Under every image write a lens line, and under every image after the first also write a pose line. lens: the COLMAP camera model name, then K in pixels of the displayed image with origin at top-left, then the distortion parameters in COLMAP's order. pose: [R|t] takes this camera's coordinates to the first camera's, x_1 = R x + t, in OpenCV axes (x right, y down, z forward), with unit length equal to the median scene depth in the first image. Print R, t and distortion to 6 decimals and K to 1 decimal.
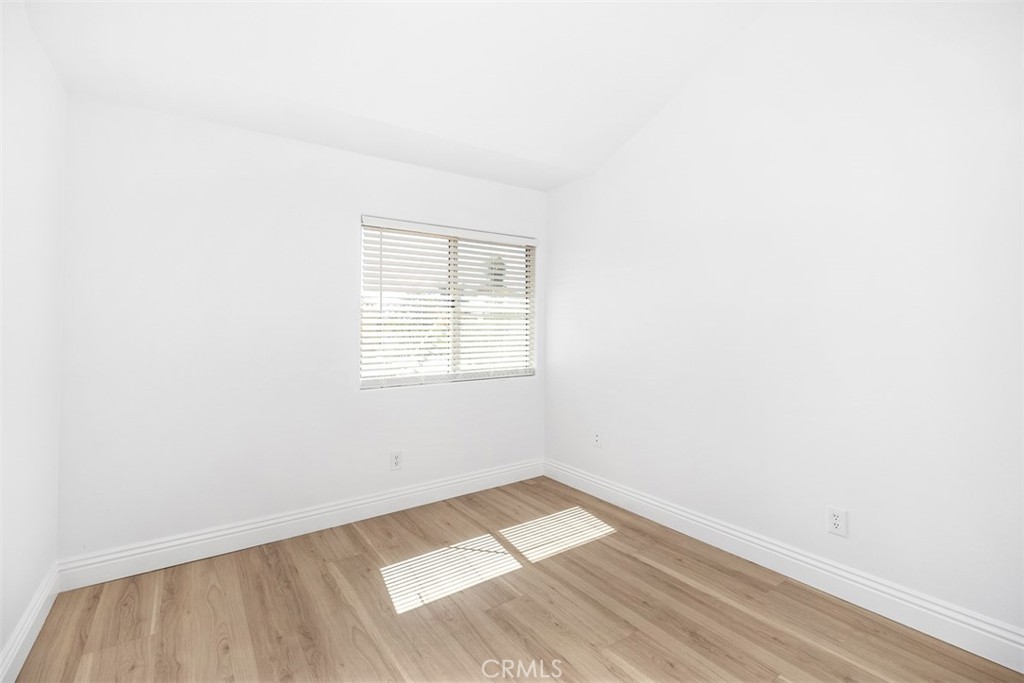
lens RADIAL K [[464.0, 0, 509.4], [0, 464.0, 336.4], [0, 0, 1]] dist [0.007943, -0.001788]
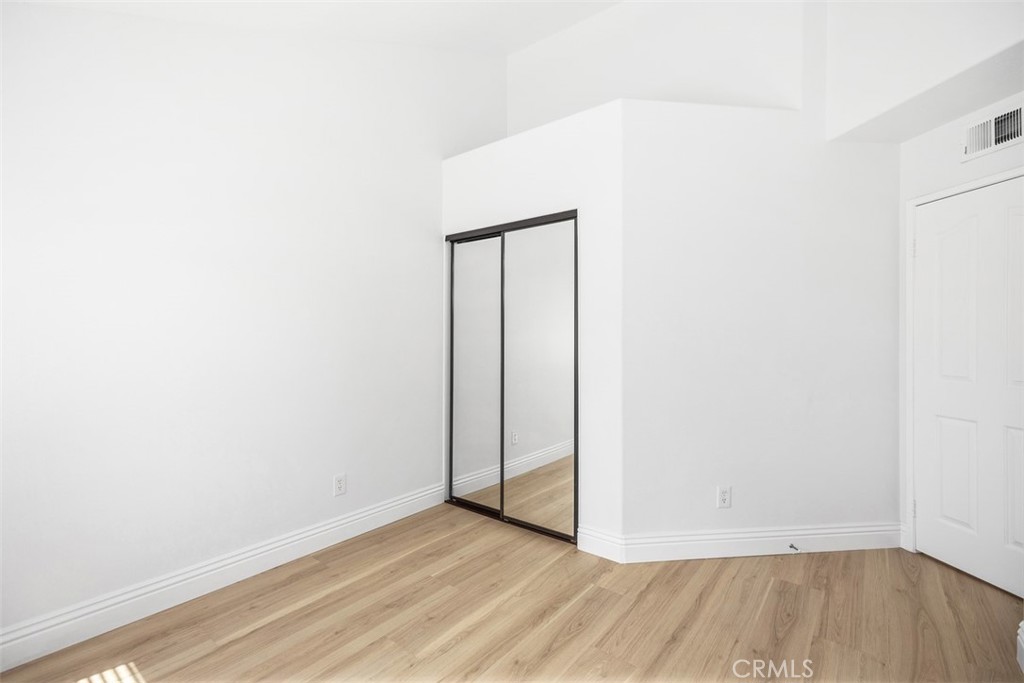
lens RADIAL K [[464.0, 0, 507.7], [0, 464.0, 339.9], [0, 0, 1]] dist [0.007943, -0.001788]
pose [[-0.294692, -0.007361, 0.955564, -0.692902], [0.010160, 0.999890, 0.010836, -0.022074], [-0.955538, 0.012902, -0.294585, 0.933685]]
